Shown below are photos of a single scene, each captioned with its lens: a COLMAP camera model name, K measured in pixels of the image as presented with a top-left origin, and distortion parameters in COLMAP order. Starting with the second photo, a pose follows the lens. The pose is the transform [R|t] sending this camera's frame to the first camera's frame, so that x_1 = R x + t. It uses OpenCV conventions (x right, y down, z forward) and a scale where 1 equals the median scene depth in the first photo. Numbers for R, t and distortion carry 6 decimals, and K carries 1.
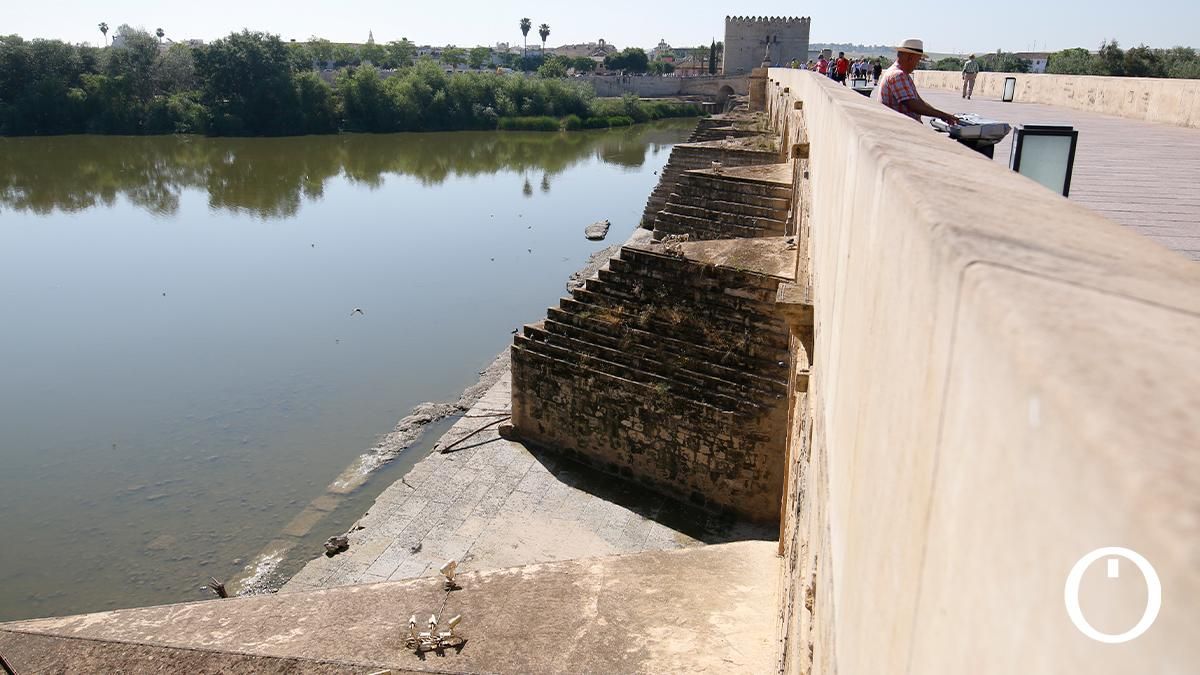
lens RADIAL K [[835.9, 0, 610.8], [0, 835.9, 360.9], [0, 0, 1]] dist [-0.001881, -0.001930]
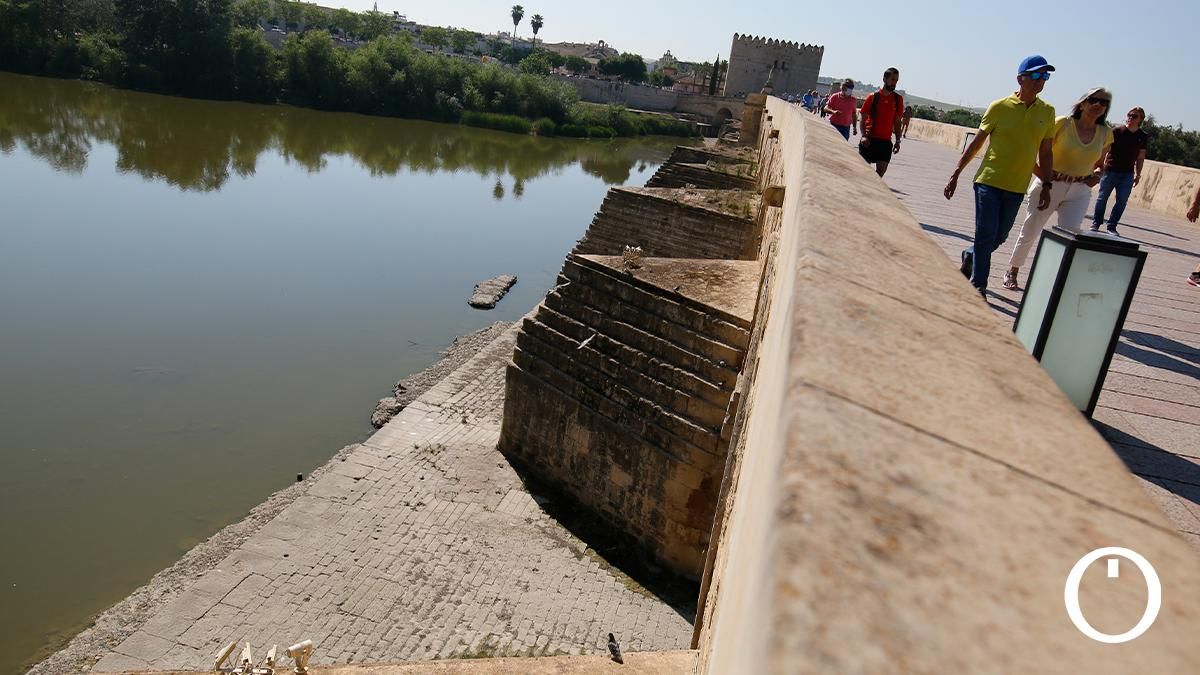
lens RADIAL K [[841.9, 0, 602.9], [0, 841.9, 385.0], [0, 0, 1]] dist [-0.001398, -0.006006]
pose [[0.991837, 0.124352, 0.028217, 0.022293], [-0.124845, 0.992040, 0.016420, -0.033162], [-0.025950, -0.019809, 0.999467, 0.092609]]
